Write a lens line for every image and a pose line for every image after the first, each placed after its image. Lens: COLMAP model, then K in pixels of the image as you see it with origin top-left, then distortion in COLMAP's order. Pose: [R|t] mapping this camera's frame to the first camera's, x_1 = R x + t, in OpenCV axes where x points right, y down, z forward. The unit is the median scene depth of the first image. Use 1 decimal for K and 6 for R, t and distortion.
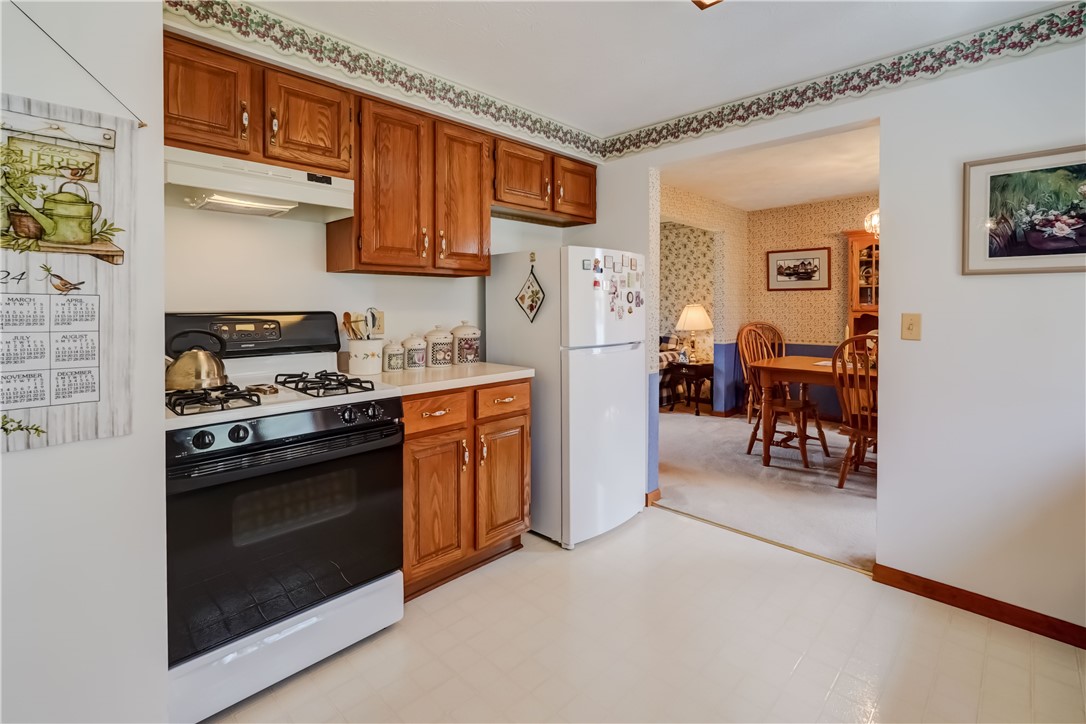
lens RADIAL K [[519.6, 0, 519.9], [0, 519.6, 310.9], [0, 0, 1]] dist [-0.010652, 0.006106]
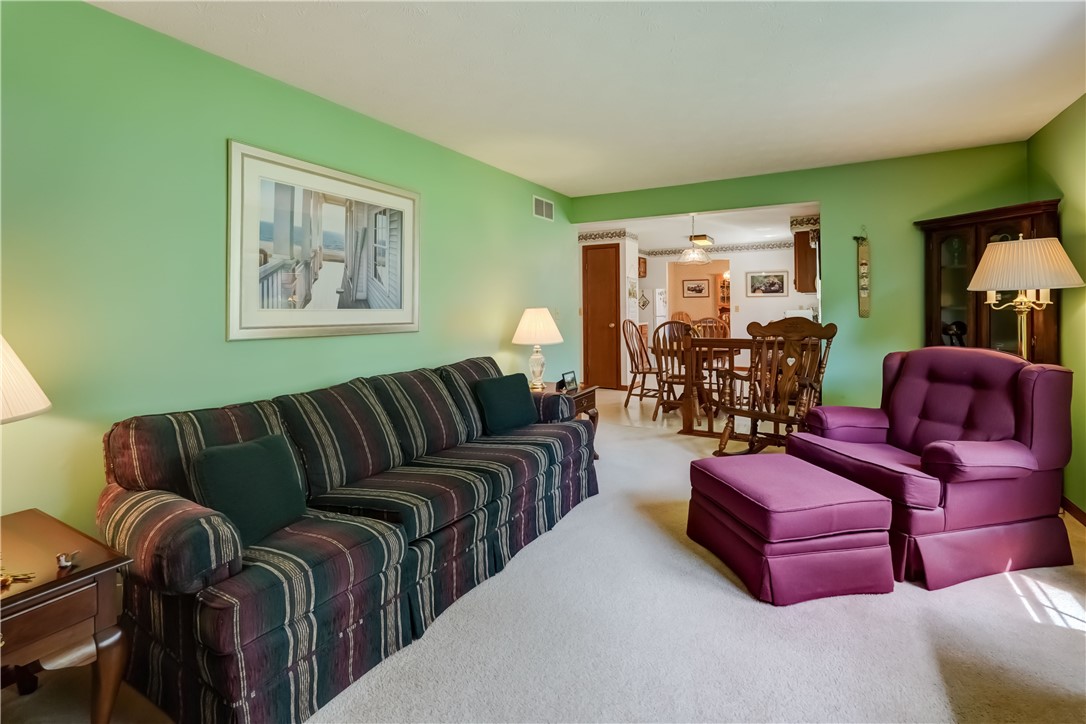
lens RADIAL K [[519.6, 0, 503.1], [0, 519.6, 312.5], [0, 0, 1]] dist [-0.010652, 0.006106]
pose [[0.978460, -0.011402, 0.206120, -0.789025], [0.010742, 0.999933, 0.004319, 0.008507], [-0.206155, -0.002011, 0.978517, -1.094906]]
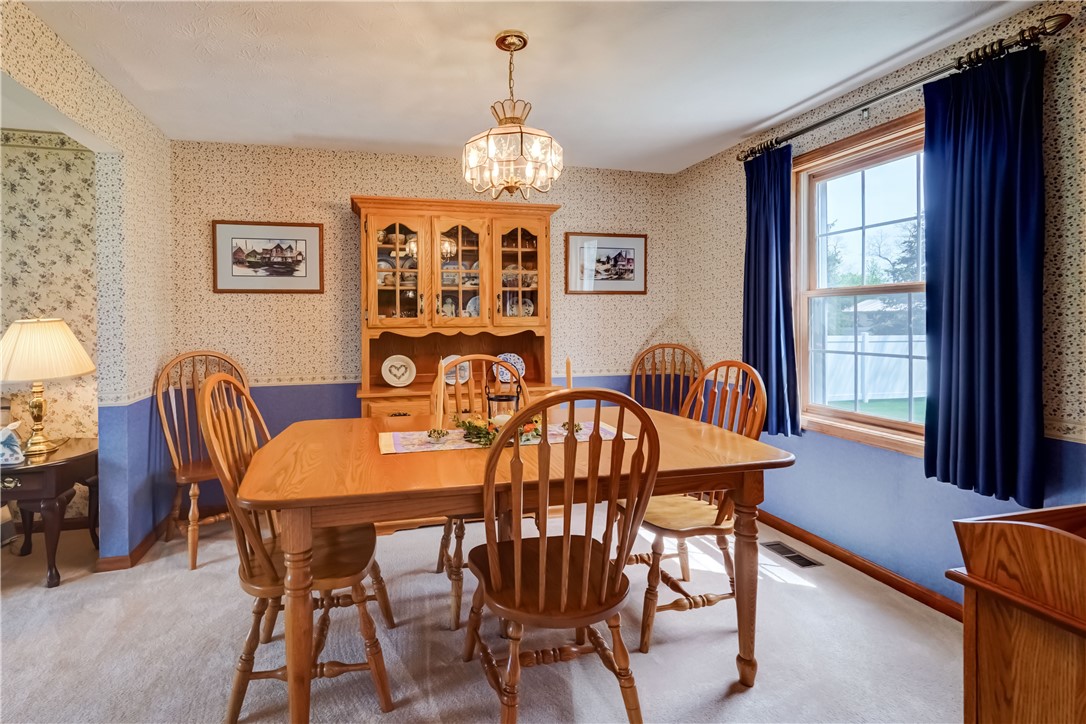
lens RADIAL K [[519.6, 0, 516.4], [0, 519.6, 311.5], [0, 0, 1]] dist [-0.010652, 0.006106]
pose [[0.481825, -0.006412, 0.876244, 0.160785], [0.013075, 0.999915, 0.000127, -0.015414], [-0.876170, 0.011396, 0.481867, 0.480135]]
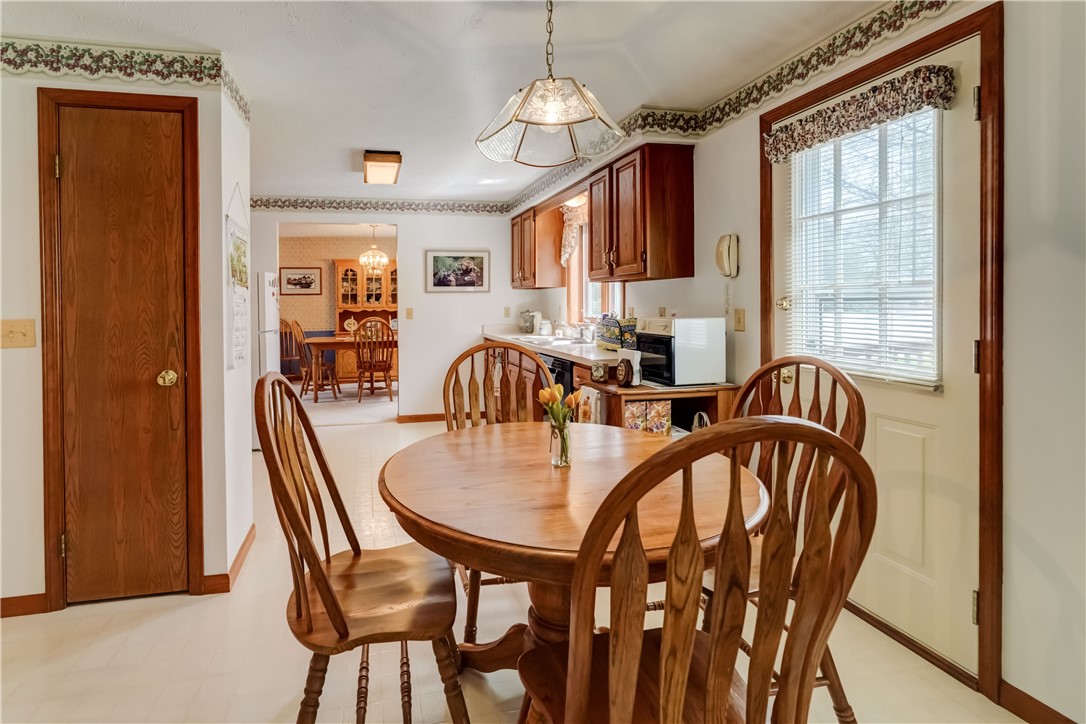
lens RADIAL K [[519.6, 0, 492.3], [0, 519.6, 299.7], [0, 0, 1]] dist [-0.010652, 0.006106]
pose [[0.526282, -0.001455, 0.850309, -0.433623], [0.019866, 0.999747, -0.010585, -0.000048], [-0.850078, 0.022463, 0.526178, -0.239221]]
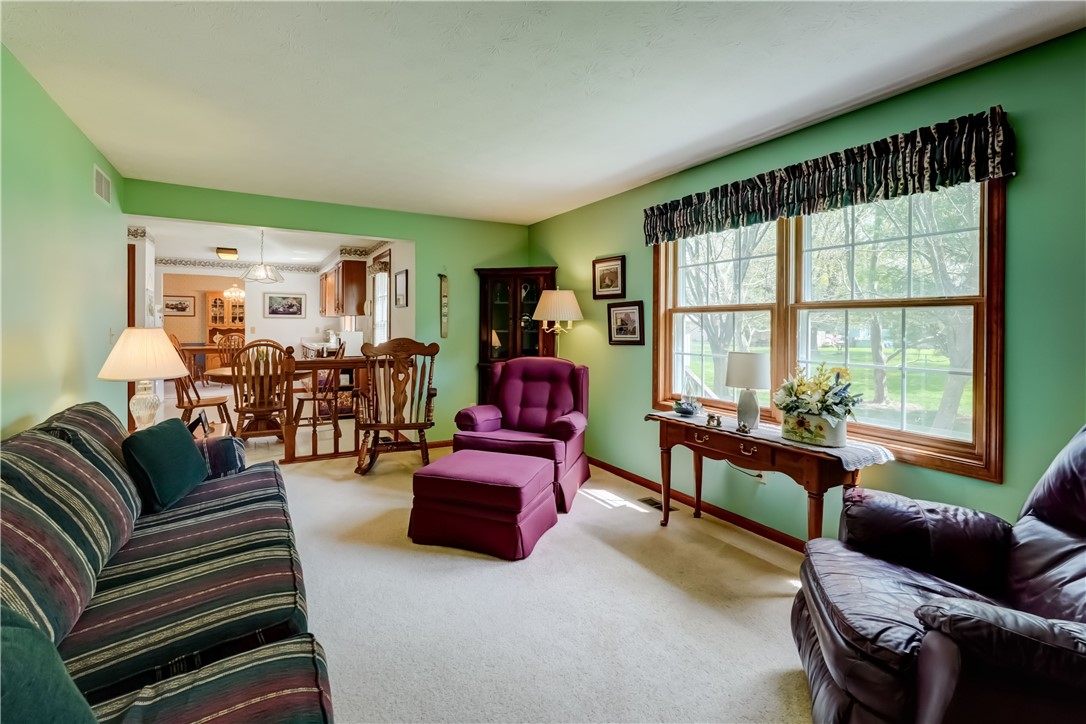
lens RADIAL K [[519.6, 0, 549.2], [0, 519.6, 333.3], [0, 0, 1]] dist [-0.010652, 0.006106]
pose [[0.276717, -0.011164, 0.960887, -0.984791], [0.001253, 0.999936, 0.011257, 0.005251], [-0.960951, -0.001911, 0.276714, -0.927826]]
